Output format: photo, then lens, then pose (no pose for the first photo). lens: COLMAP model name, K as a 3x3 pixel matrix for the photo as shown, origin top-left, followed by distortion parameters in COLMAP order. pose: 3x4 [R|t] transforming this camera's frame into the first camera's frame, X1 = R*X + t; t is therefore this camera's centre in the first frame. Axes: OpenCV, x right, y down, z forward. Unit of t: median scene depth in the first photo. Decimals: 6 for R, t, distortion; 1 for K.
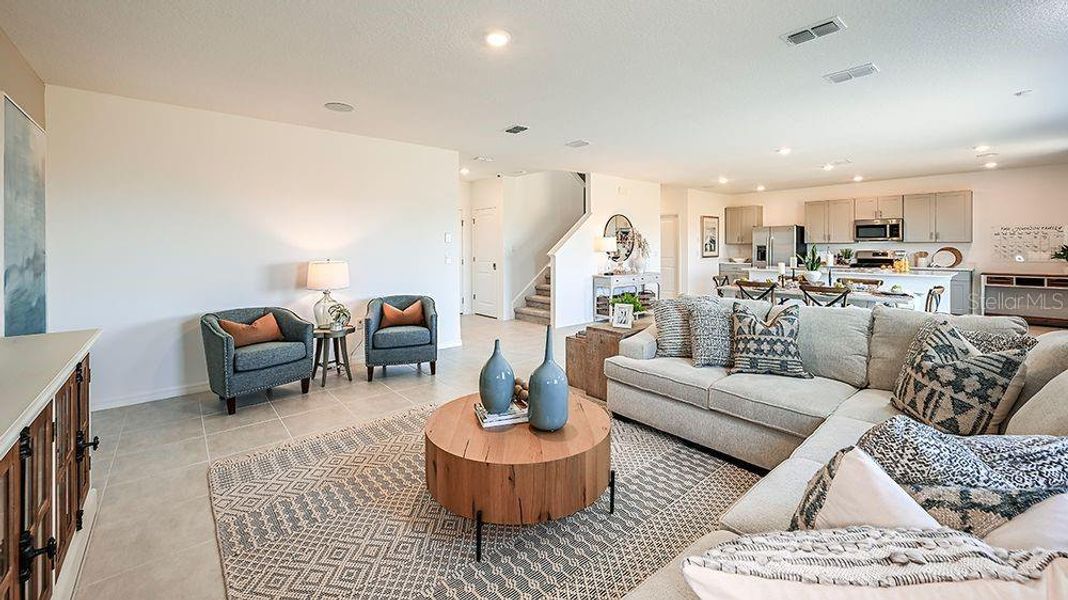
lens RADIAL K [[415.3, 0, 534.0], [0, 415.3, 300.0], [0, 0, 1]] dist [-0.000581, -0.000145]
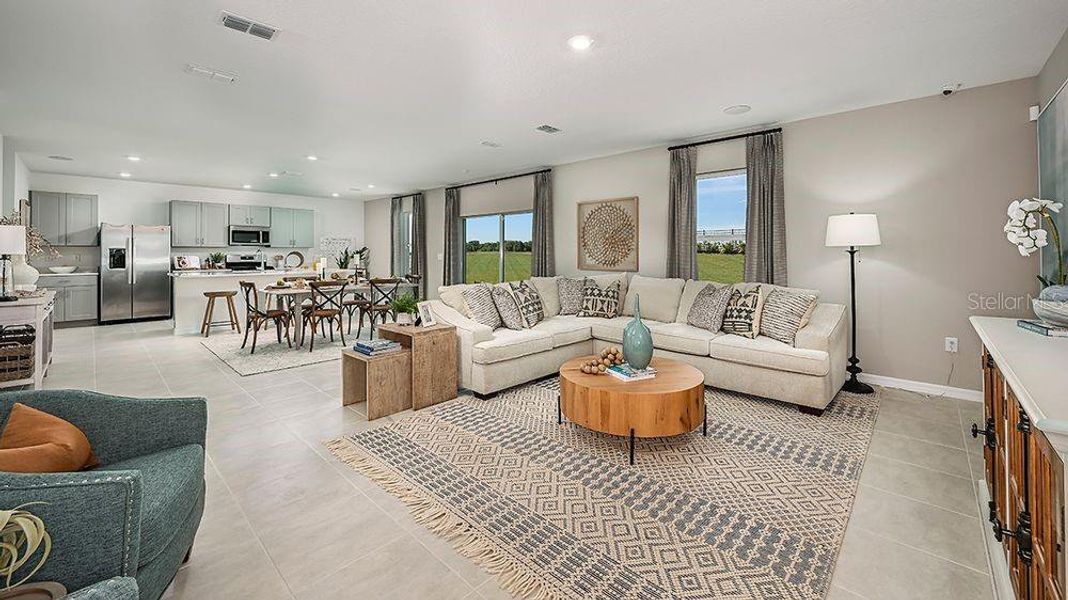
lens RADIAL K [[415.3, 0, 534.0], [0, 415.3, 300.0], [0, 0, 1]] dist [-0.000581, -0.000145]
pose [[-0.100118, -0.107321, 0.989171, -0.356106], [0.129588, 0.984291, 0.119908, -0.036452], [-0.986501, 0.140190, -0.084638, 0.383890]]
